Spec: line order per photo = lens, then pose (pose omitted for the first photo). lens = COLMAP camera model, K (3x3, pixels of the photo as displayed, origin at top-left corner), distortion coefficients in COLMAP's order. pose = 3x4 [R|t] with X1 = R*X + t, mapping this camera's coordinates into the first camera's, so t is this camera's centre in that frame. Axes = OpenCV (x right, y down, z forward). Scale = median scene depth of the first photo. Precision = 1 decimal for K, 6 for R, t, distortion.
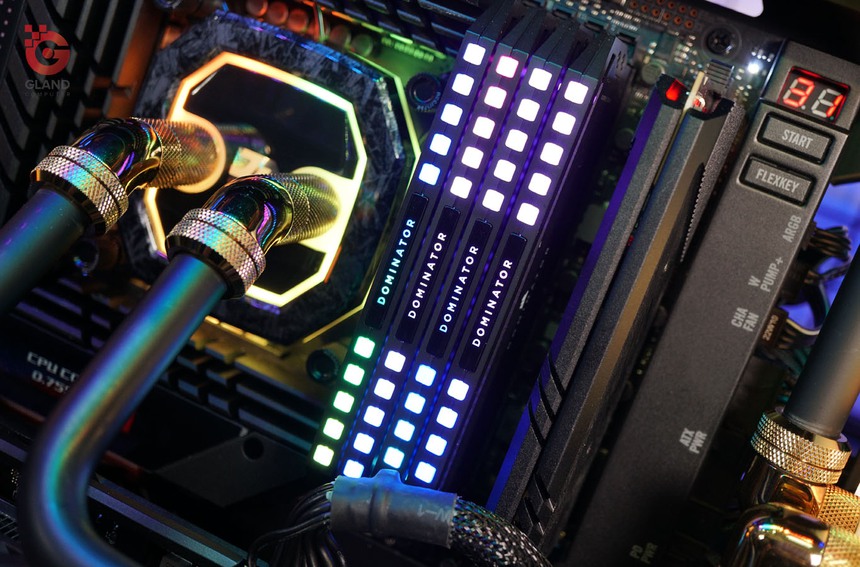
lens RADIAL K [[1148.3, 0, 430.0], [0, 1148.3, 283.5], [0, 0, 1]] dist [-0.008140, 0.011413]
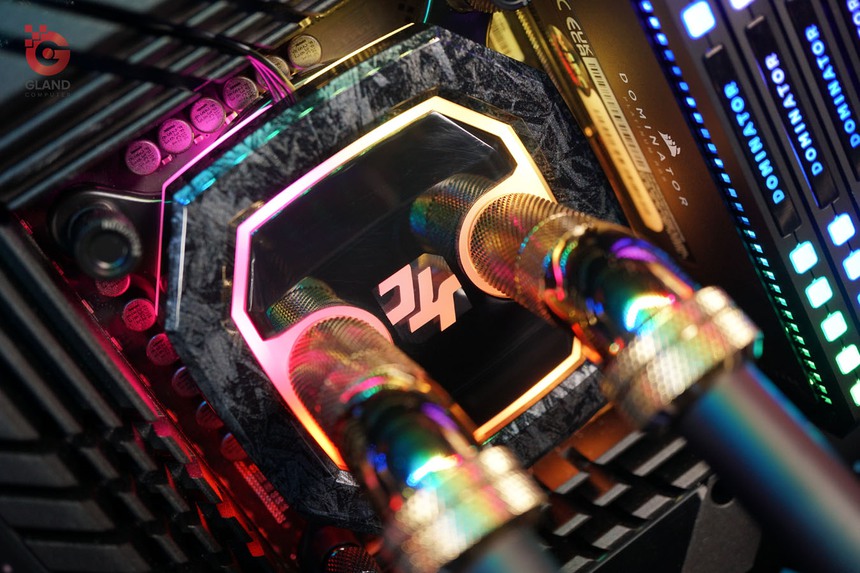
lens RADIAL K [[1082.9, 0, 430.8], [0, 1082.9, 303.0], [0, 0, 1]] dist [-0.006978, 0.049880]
pose [[0.456440, -0.851475, 0.258174, -0.320869], [0.791109, 0.521168, 0.320204, -0.289041], [-0.407198, 0.058090, 0.911491, 0.457349]]
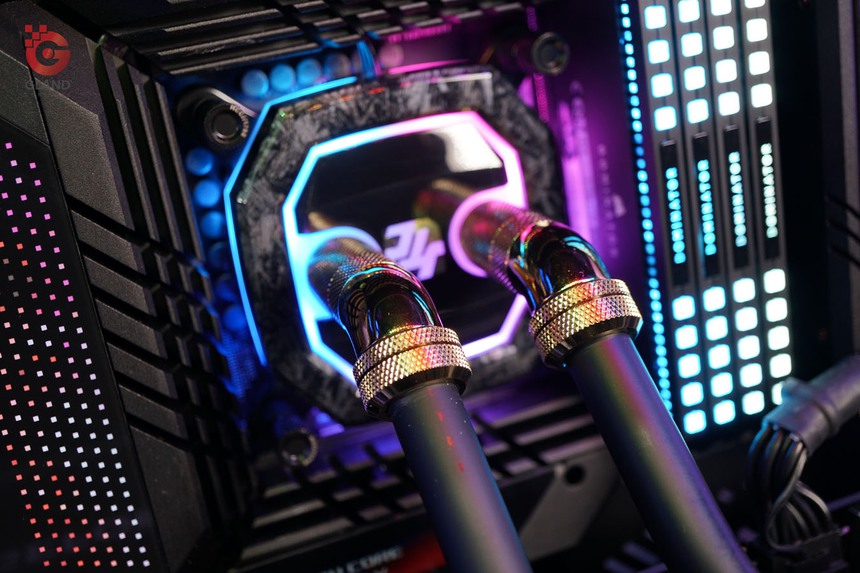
lens RADIAL K [[1082.9, 0, 430.8], [0, 1082.9, 303.0], [0, 0, 1]] dist [-0.006978, 0.049880]
pose [[0.673286, -0.620084, 0.402718, -0.518317], [0.542228, 0.784381, 0.301223, -0.310086], [-0.502668, 0.015556, 0.864339, 0.290146]]
